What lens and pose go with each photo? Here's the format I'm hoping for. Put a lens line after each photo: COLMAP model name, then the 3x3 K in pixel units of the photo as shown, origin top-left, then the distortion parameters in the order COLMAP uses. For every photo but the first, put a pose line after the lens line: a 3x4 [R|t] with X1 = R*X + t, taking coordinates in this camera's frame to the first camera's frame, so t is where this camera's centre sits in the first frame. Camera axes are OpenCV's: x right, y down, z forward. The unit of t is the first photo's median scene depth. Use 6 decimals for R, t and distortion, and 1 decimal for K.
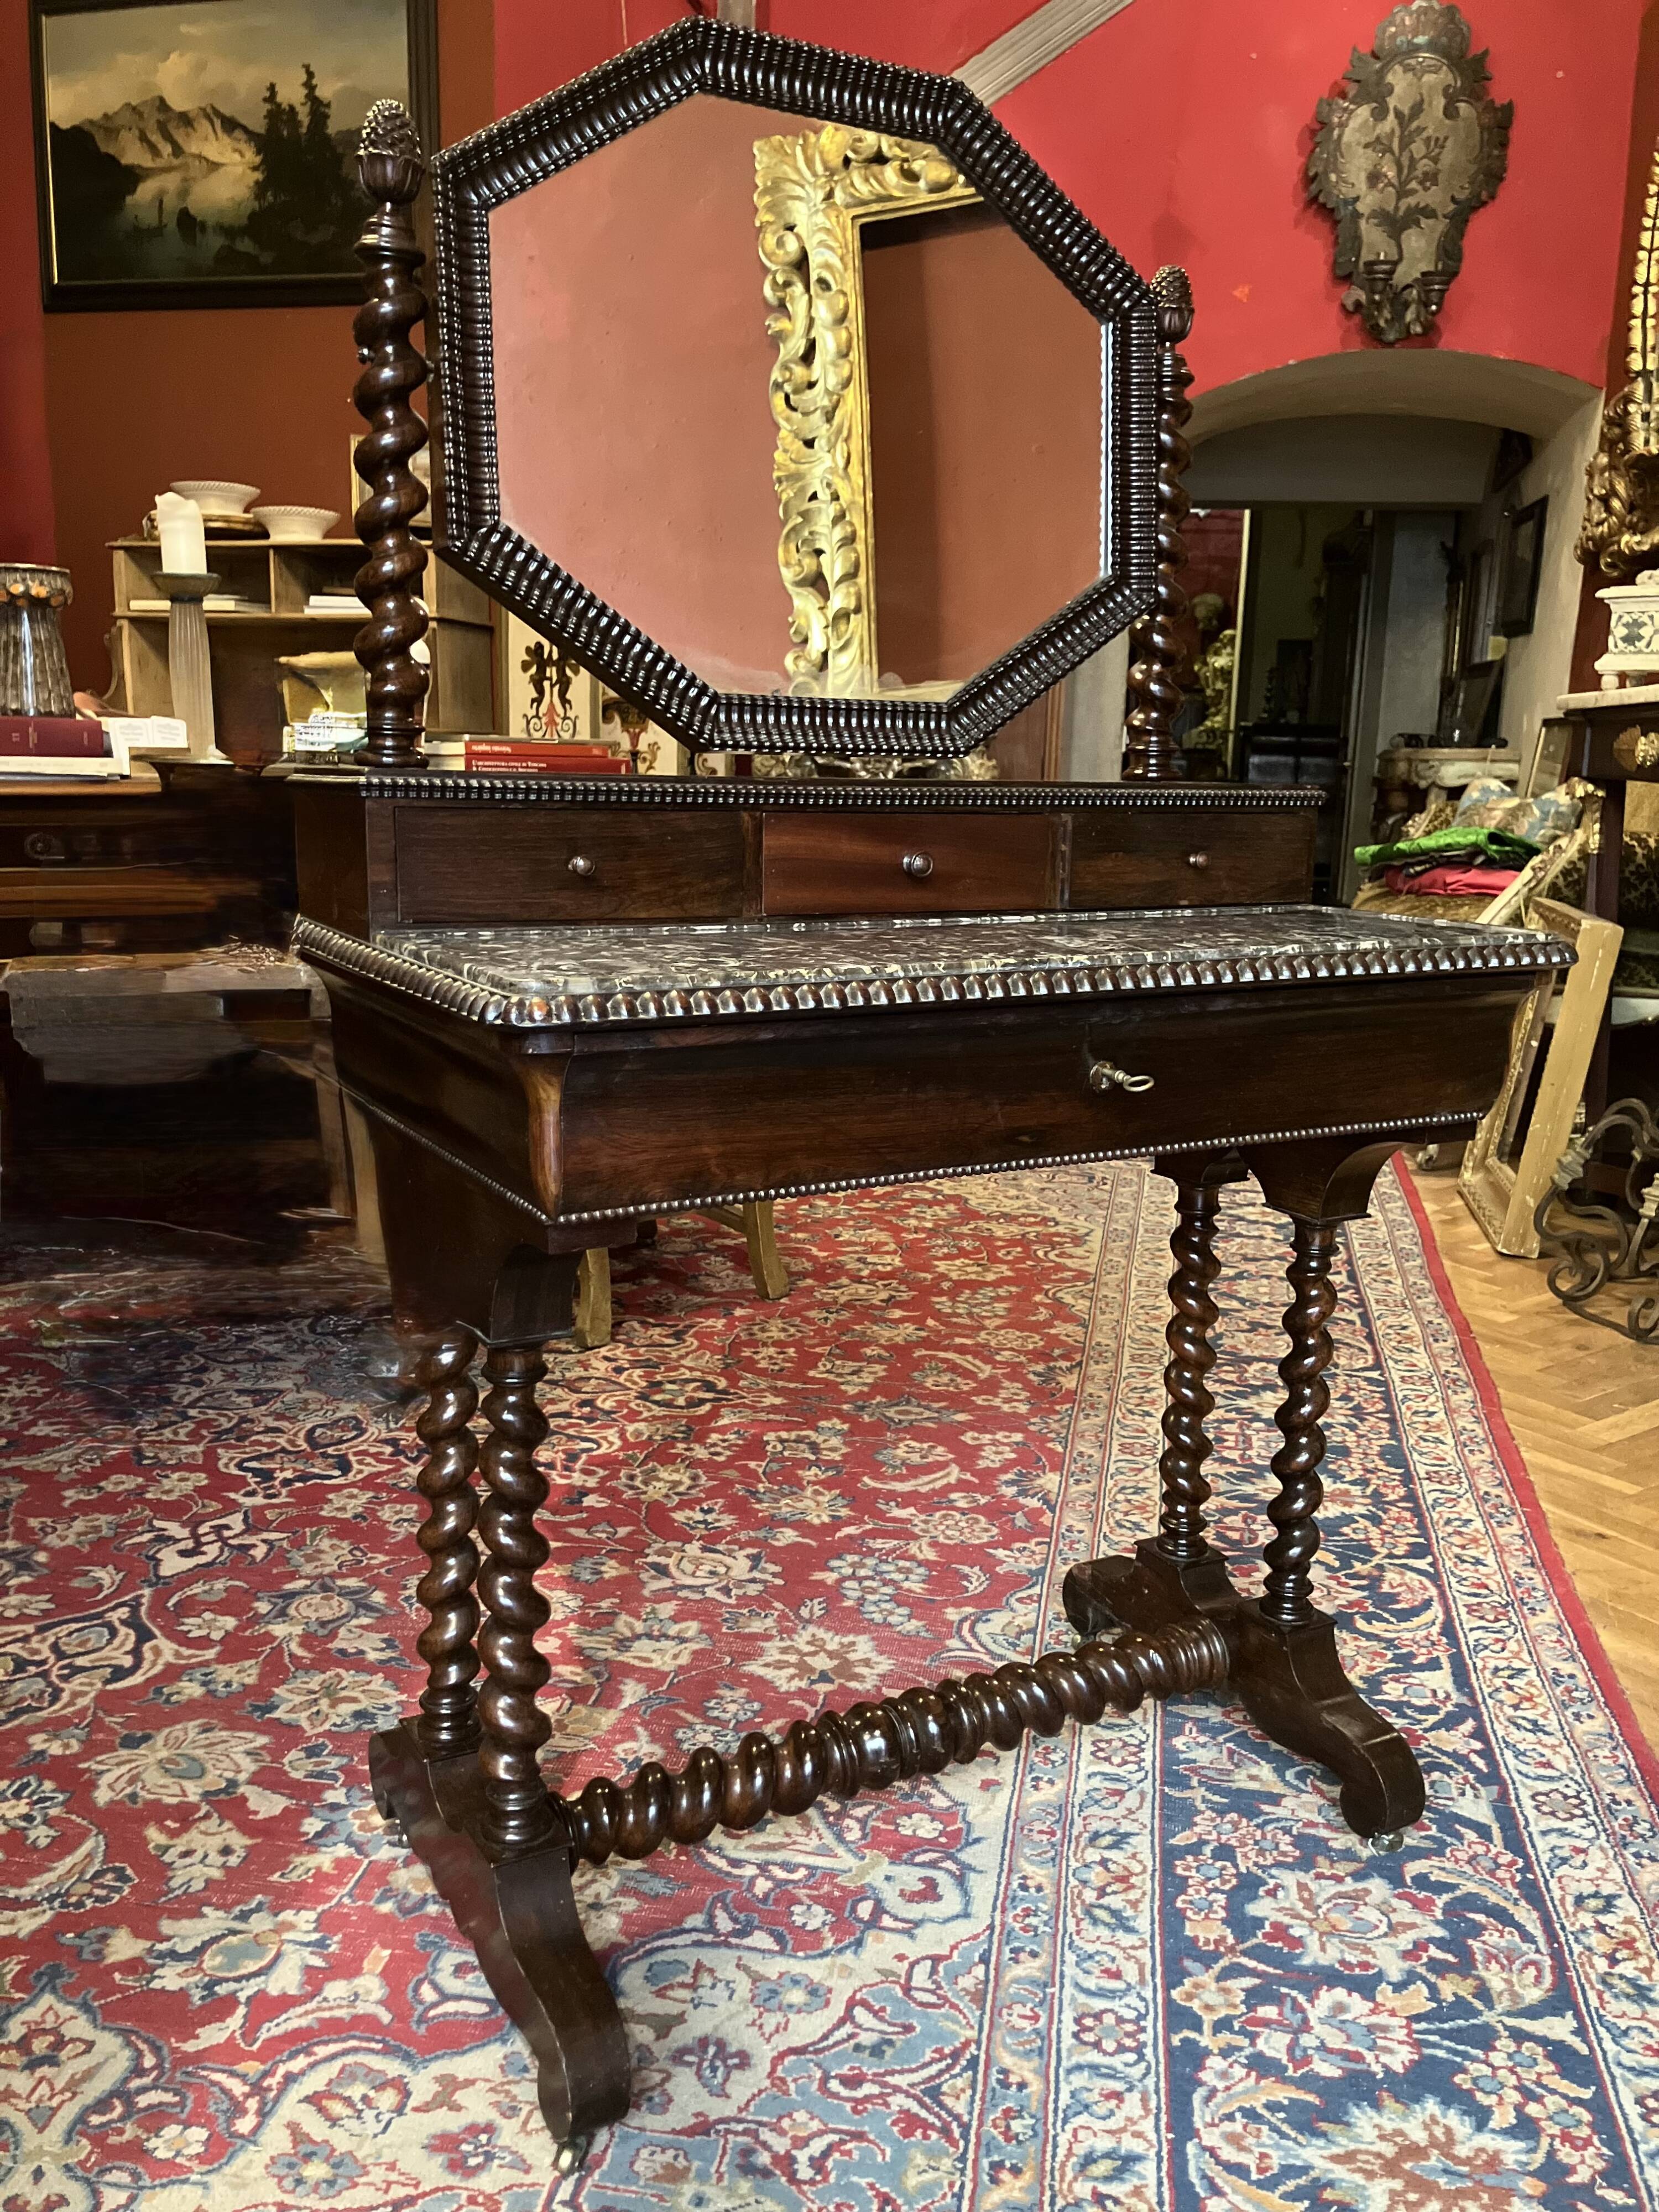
lens RADIAL K [[1828.8, 0, 835.6], [0, 1828.8, 1110.3], [0, 0, 1]] dist [0.022305, -0.015811]
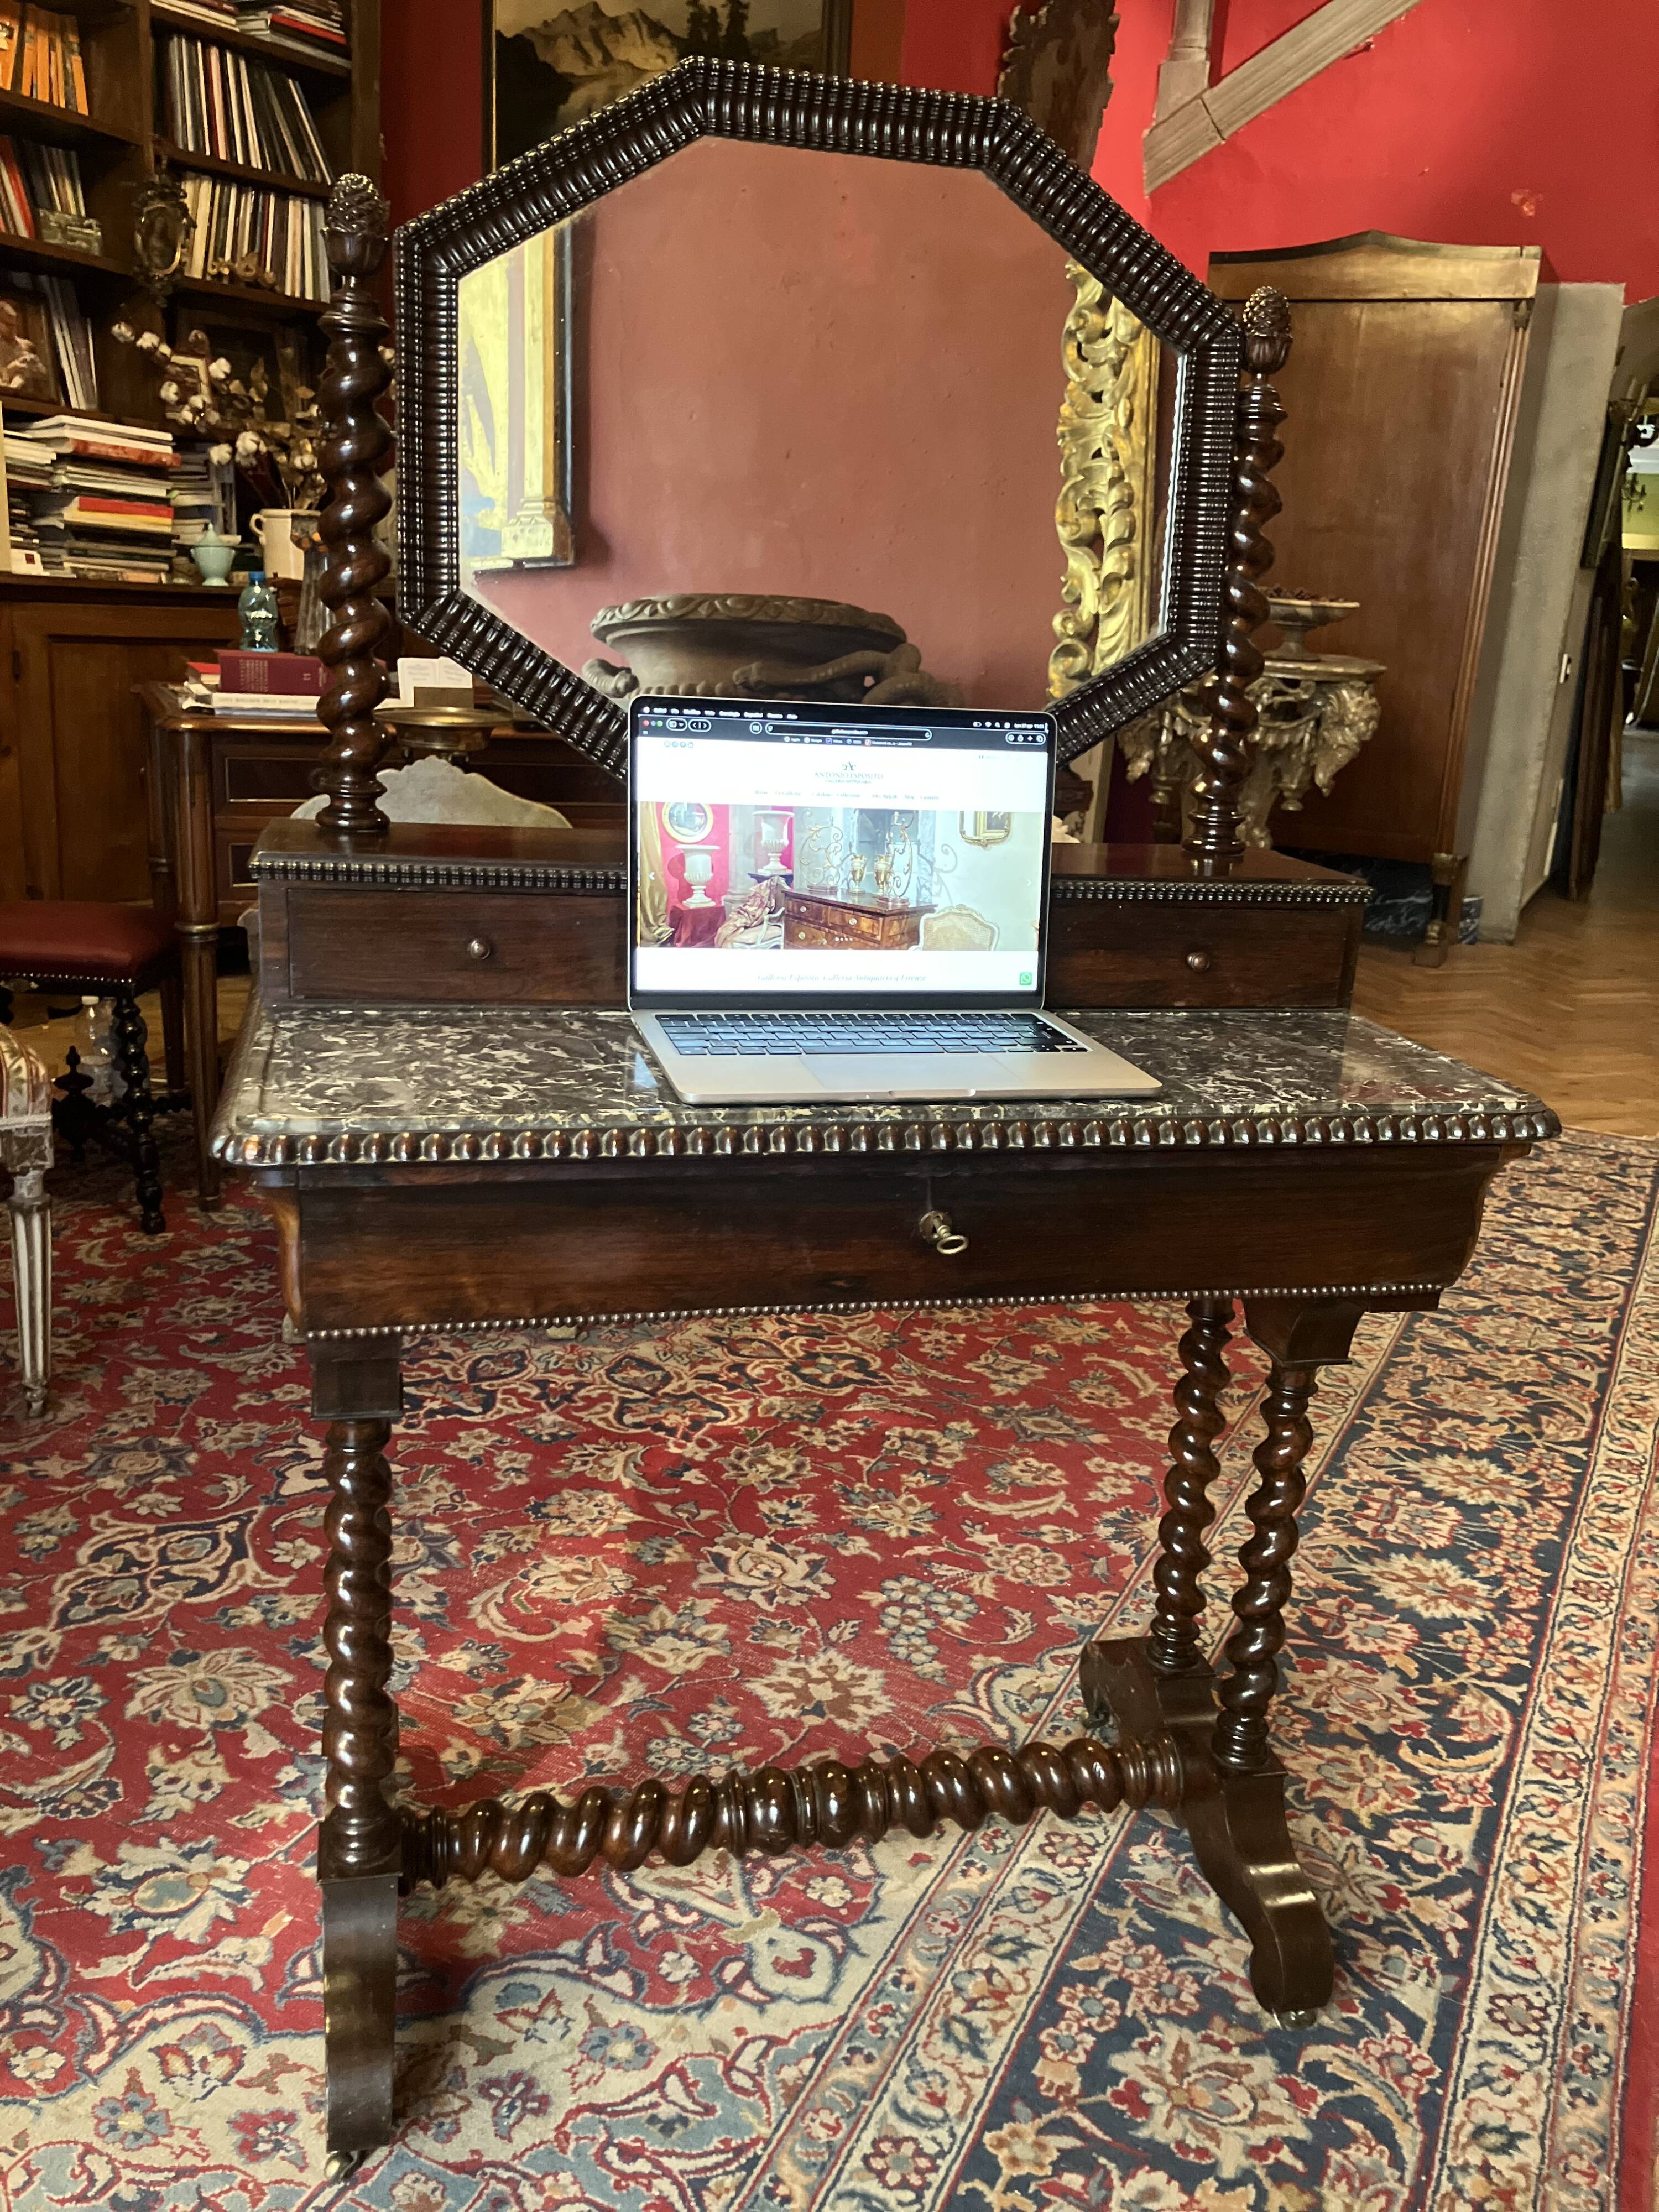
lens RADIAL K [[1828.8, 0, 848.2], [0, 1828.8, 1099.5], [0, 0, 1]] dist [0.022305, -0.015811]
pose [[0.963084, 0.105061, -0.247855, 0.193628], [-0.088085, 0.993003, 0.078646, -0.090288], [0.254384, -0.053910, 0.965600, 0.041424]]
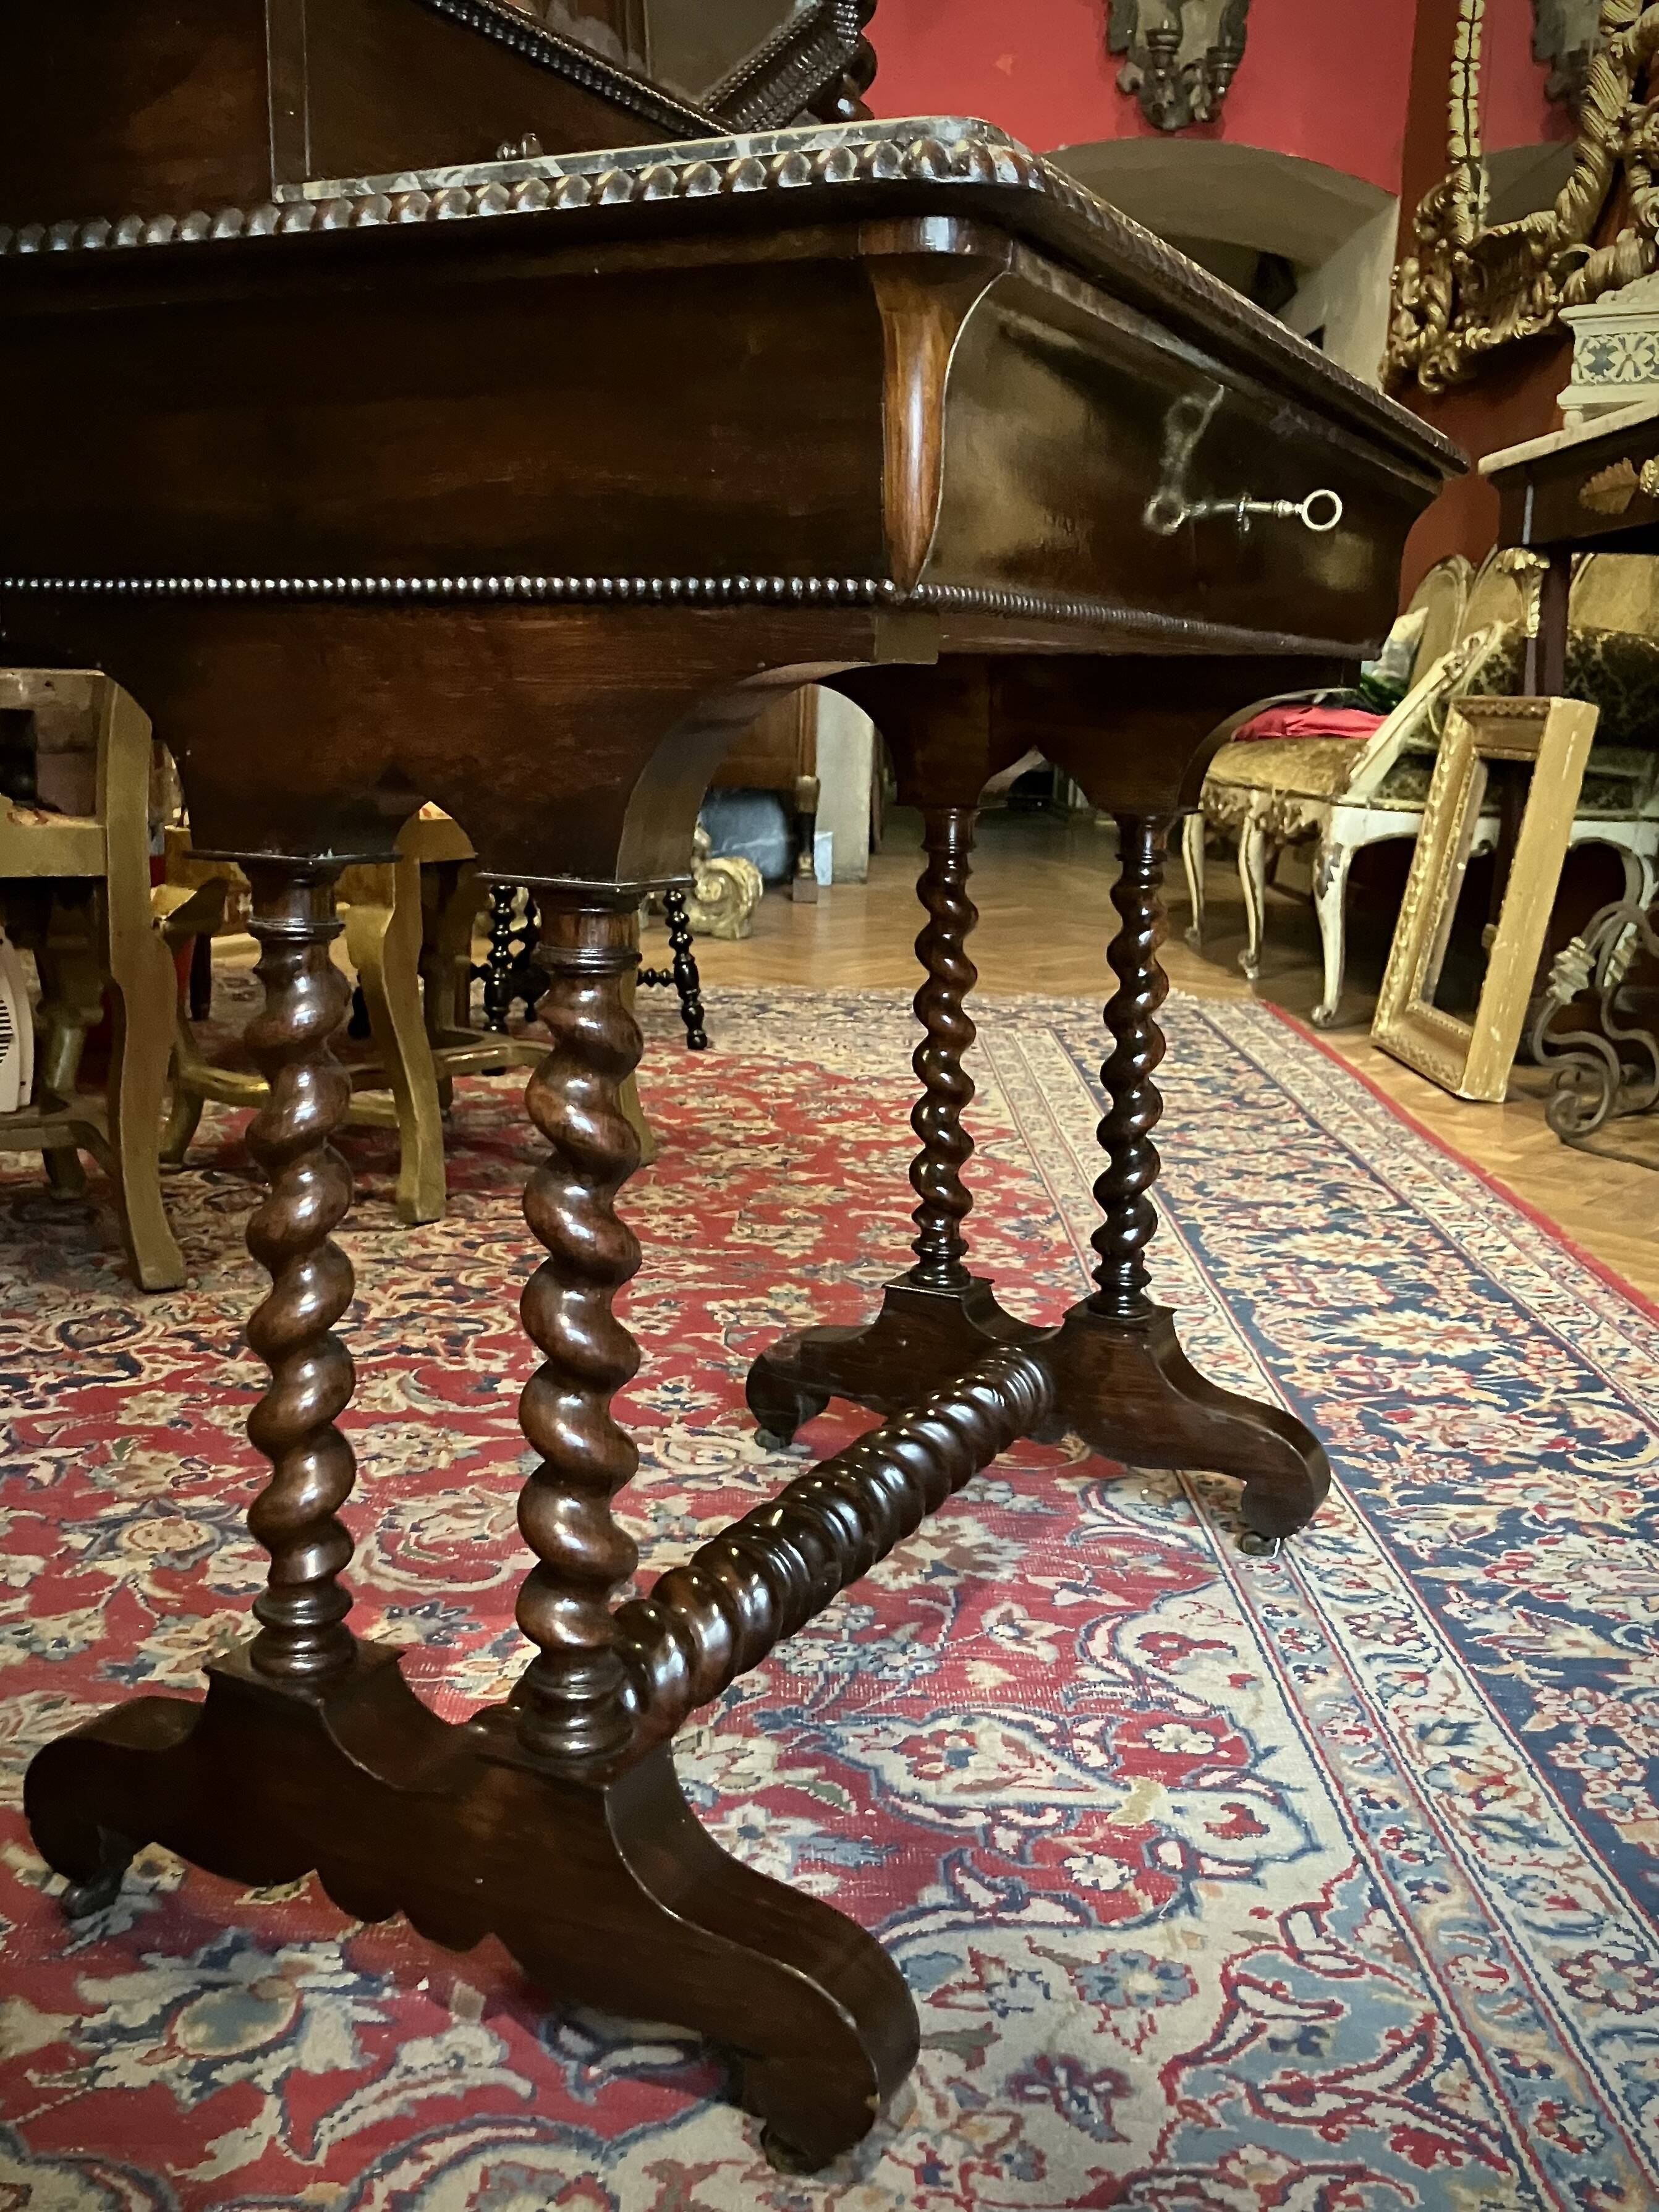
lens RADIAL K [[2042.9, 0, 822.5], [0, 2042.9, 1104.7], [0, 0, 1]] dist [0.010795, 0.000000]
pose [[0.981722, -0.029069, 0.188086, -0.167019], [0.028713, 0.999577, 0.004619, 0.107494], [-0.188140, 0.000866, 0.982142, 0.201683]]
